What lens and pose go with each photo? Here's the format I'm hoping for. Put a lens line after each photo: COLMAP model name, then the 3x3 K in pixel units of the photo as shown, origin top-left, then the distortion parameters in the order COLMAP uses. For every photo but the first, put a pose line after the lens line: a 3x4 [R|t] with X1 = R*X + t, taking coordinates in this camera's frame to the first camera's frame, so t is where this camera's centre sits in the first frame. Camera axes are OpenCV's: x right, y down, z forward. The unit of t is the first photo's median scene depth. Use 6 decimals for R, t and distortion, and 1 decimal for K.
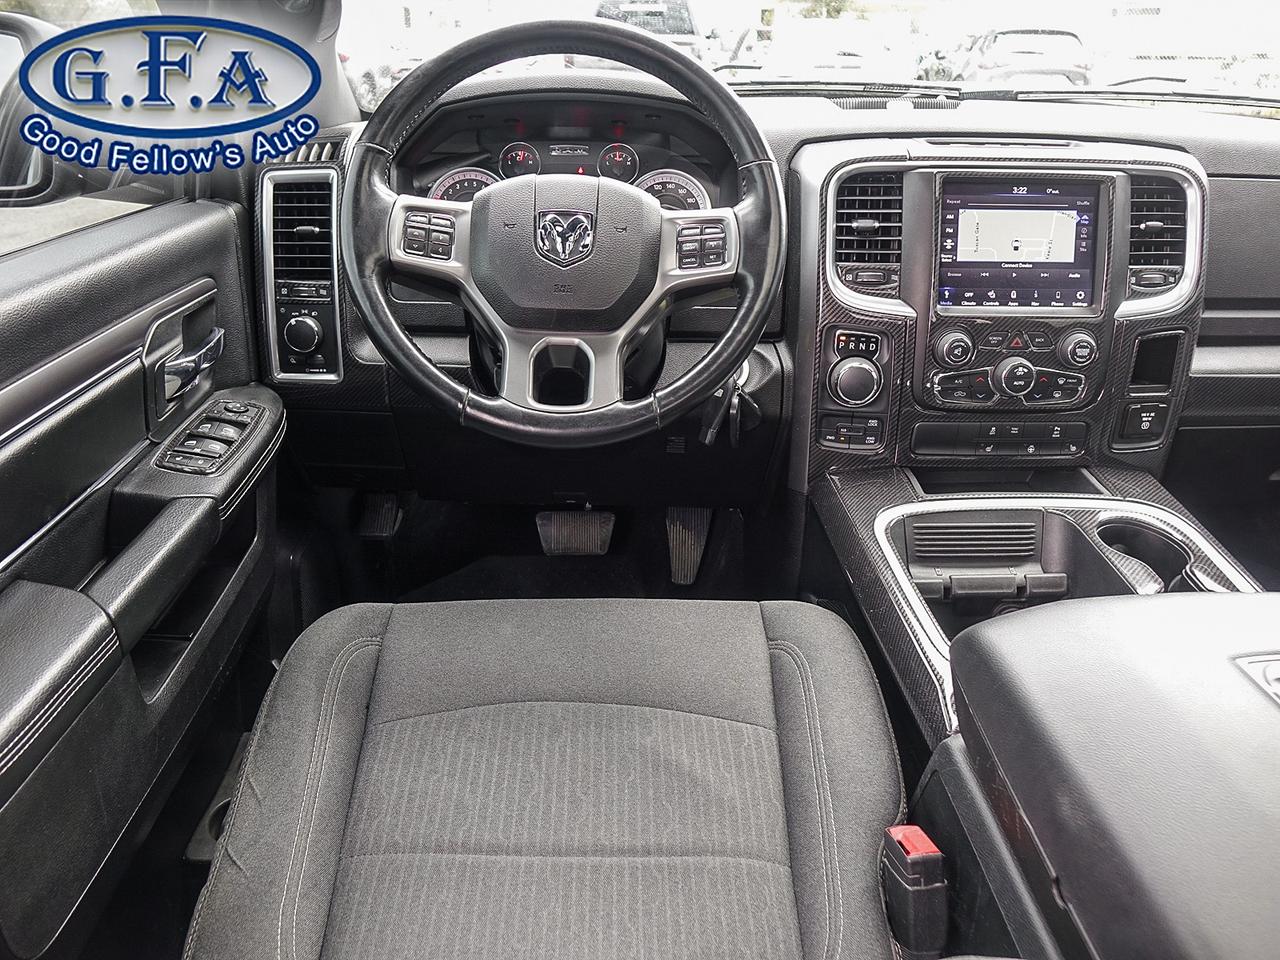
lens RADIAL K [[966.1, 0, 641.2], [0, 966.1, 475.5], [0, 0, 1]] dist [-0.006489, -0.000662]
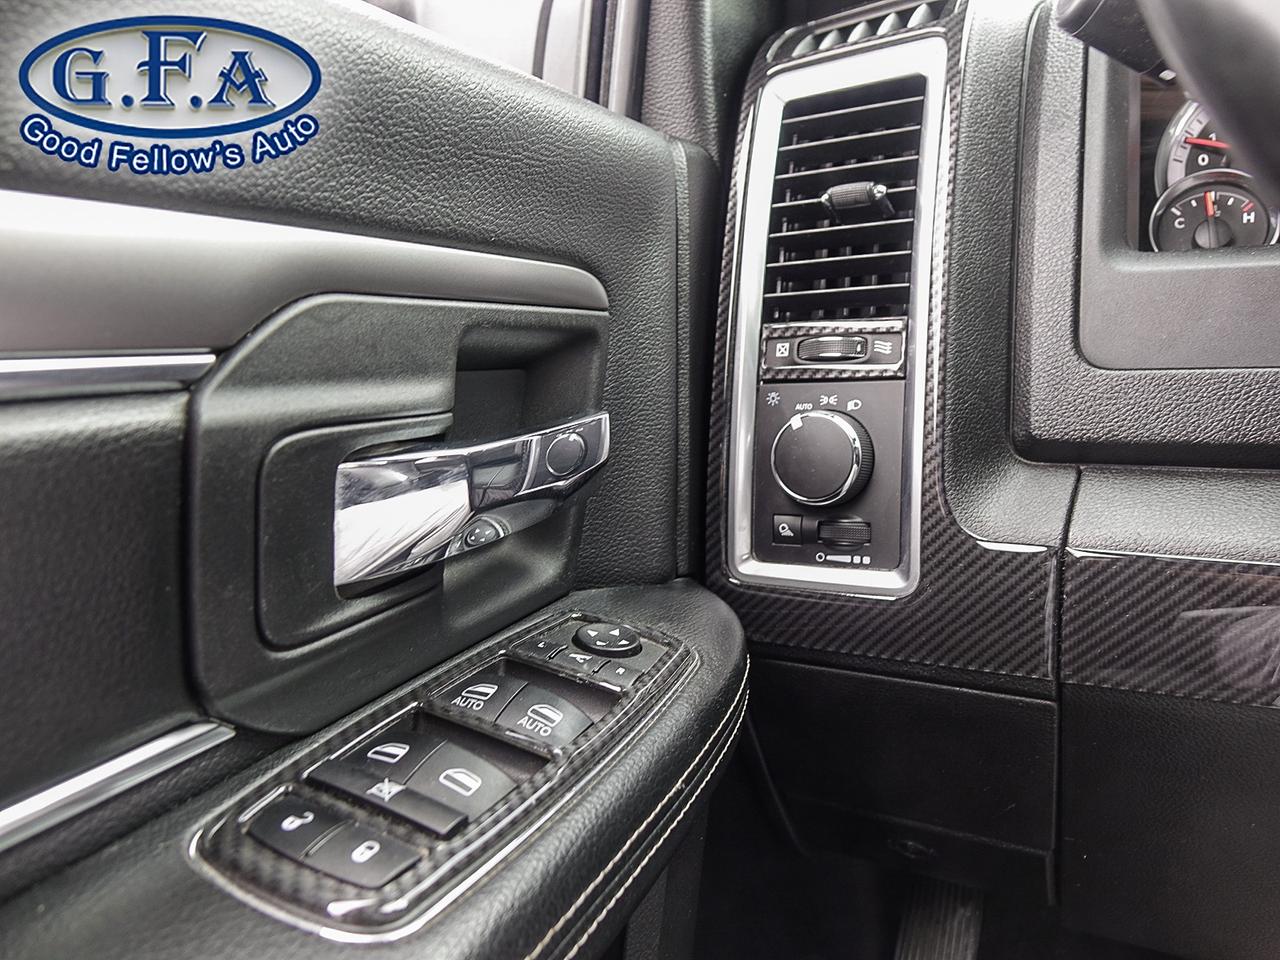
lens RADIAL K [[966.1, 0, 641.2], [0, 966.1, 475.5], [0, 0, 1]] dist [-0.006489, -0.000662]
pose [[0.879605, 0.024489, -0.475074, -0.240601], [-0.144664, 0.965146, -0.218095, -0.051559], [0.453175, 0.260564, 0.852490, 0.674763]]
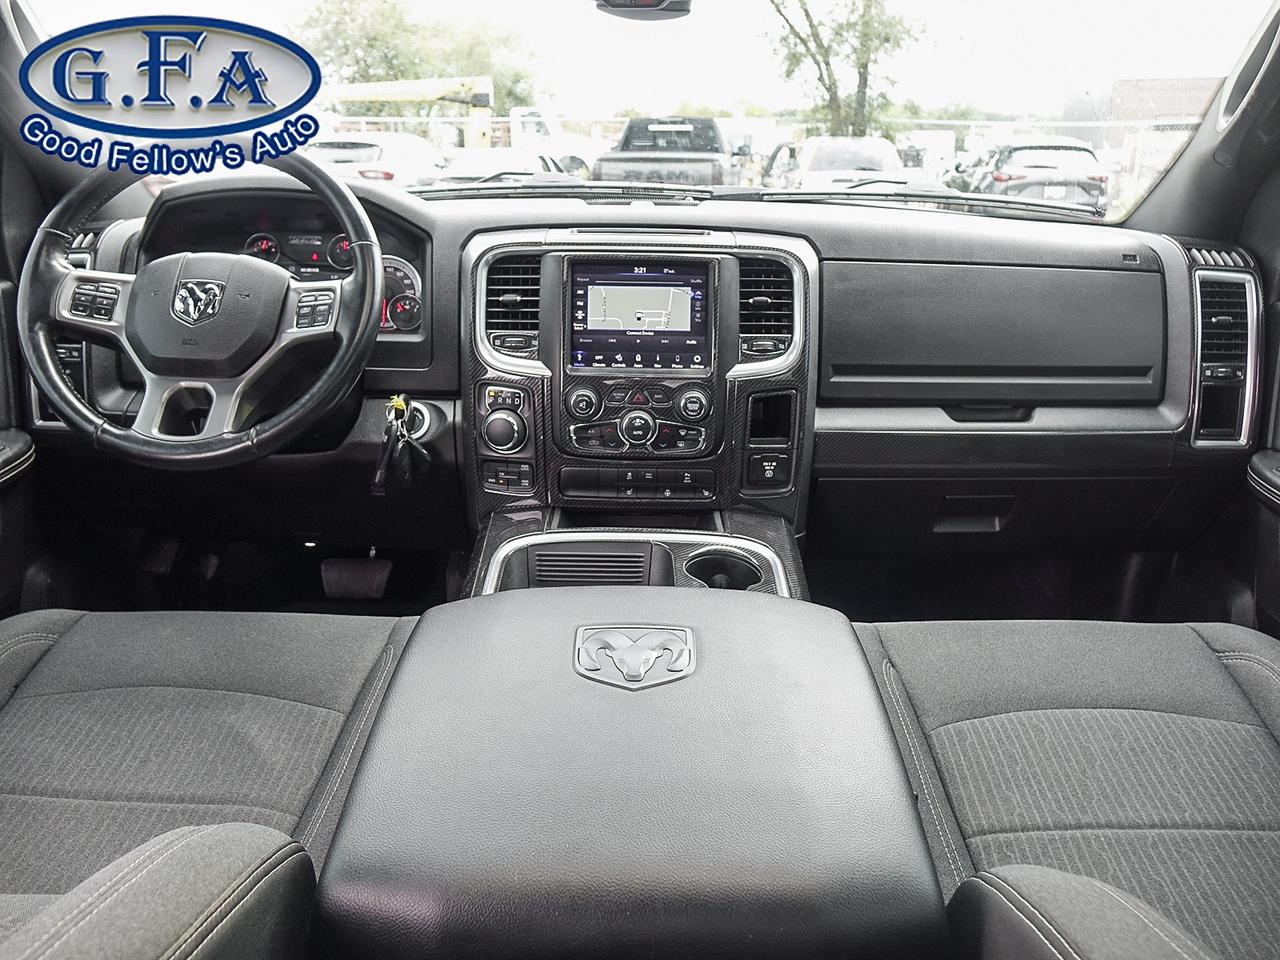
lens RADIAL K [[966.1, 0, 641.2], [0, 966.1, 475.5], [0, 0, 1]] dist [-0.006489, -0.000662]
pose [[0.998528, 0.013466, -0.052534, 0.452220], [-0.018955, 0.994247, -0.105420, 0.076083], [0.050812, 0.106261, 0.993039, -0.140588]]
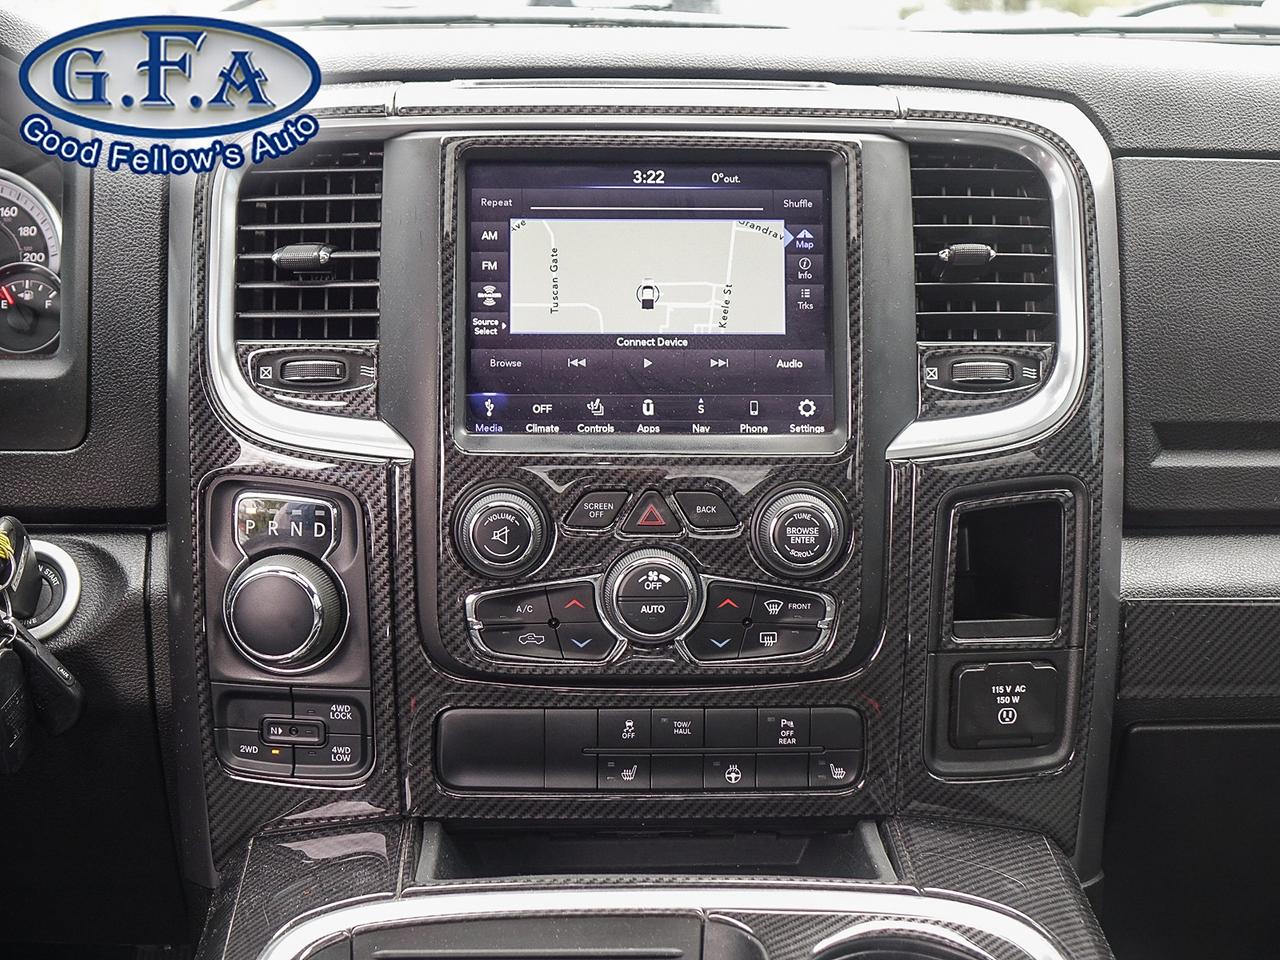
lens RADIAL K [[2091.2, 0, 640.0], [0, 2091.2, 480.0], [0, 0, 1]] dist [-0.018393, 0.068851]
pose [[0.999806, -0.008416, -0.017823, 0.398389], [0.004129, 0.973625, -0.228119, 0.056731], [0.019273, 0.228001, 0.973470, 0.098440]]
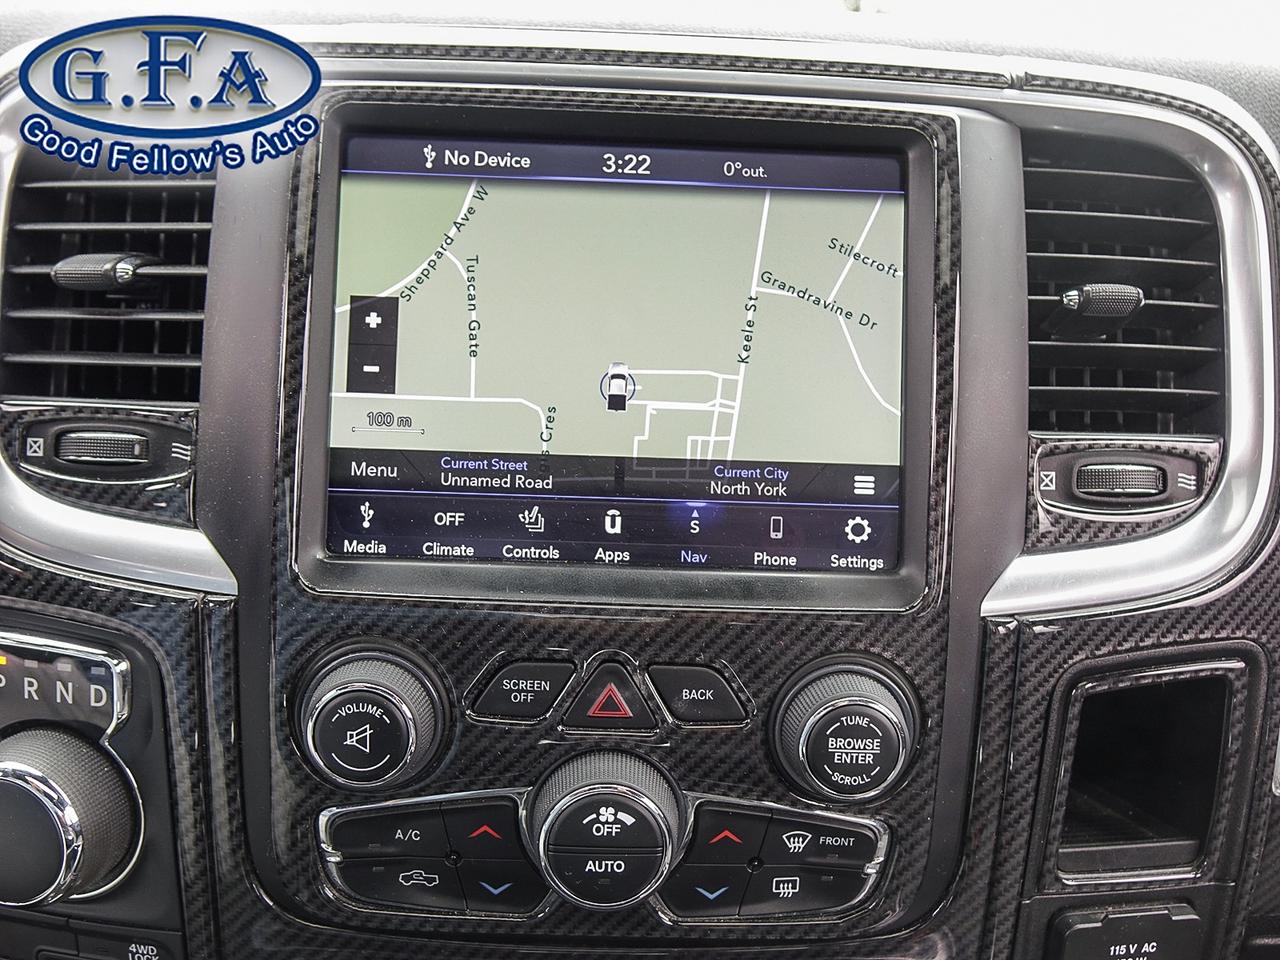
lens RADIAL K [[972.3, 0, 640.7], [0, 972.3, 474.5], [0, 0, 1]] dist [-0.007187, 0.001256]
pose [[0.999202, 0.026328, -0.030042, 0.401730], [-0.031122, 0.984555, -0.172288, -0.152801], [0.025042, 0.173086, 0.984588, 0.720549]]
